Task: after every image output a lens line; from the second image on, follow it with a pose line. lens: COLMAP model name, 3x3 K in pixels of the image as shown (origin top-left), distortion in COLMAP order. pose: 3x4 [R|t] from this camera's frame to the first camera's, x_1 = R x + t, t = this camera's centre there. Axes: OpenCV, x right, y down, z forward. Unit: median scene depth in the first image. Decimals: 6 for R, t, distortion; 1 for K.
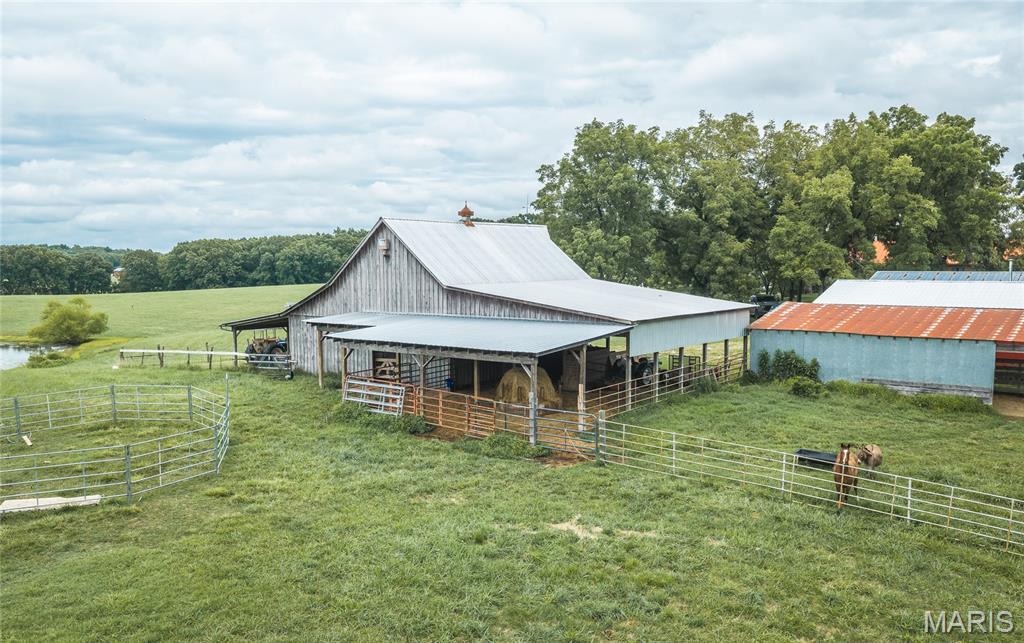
lens RADIAL K [[898.7, 0, 512.9], [0, 898.7, 320.6], [0, 0, 1]] dist [-0.004217, -0.001386]
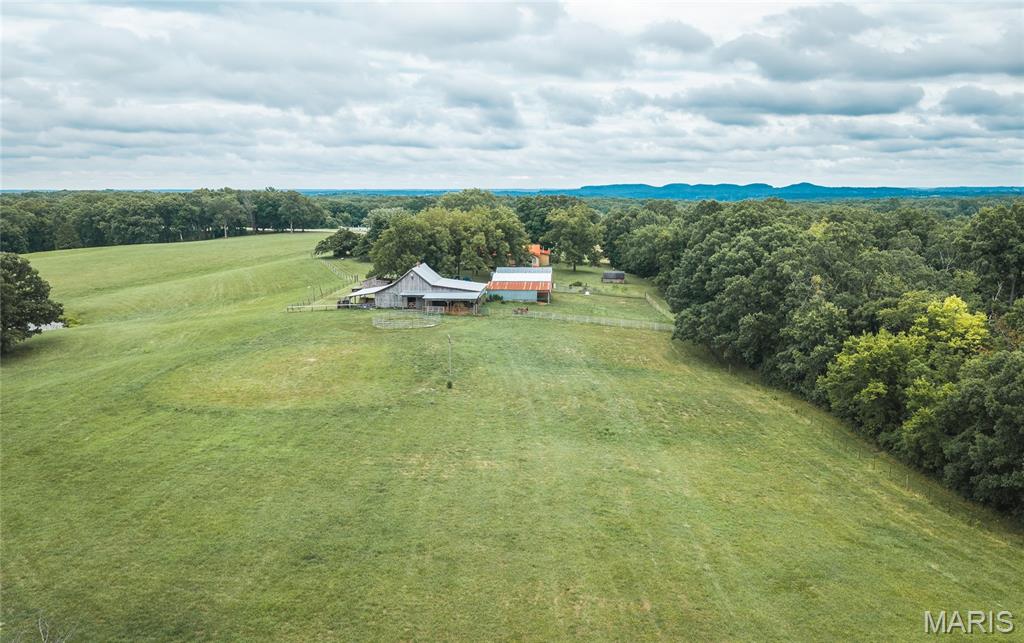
lens RADIAL K [[898.7, 0, 512.2], [0, 898.7, 321.4], [0, 0, 1]] dist [-0.004217, -0.001386]
pose [[0.849726, -0.079920, 0.521132, -1.918035], [0.037210, 0.995070, 0.091931, -0.233201], [-0.525910, -0.058725, 0.848510, -2.769470]]
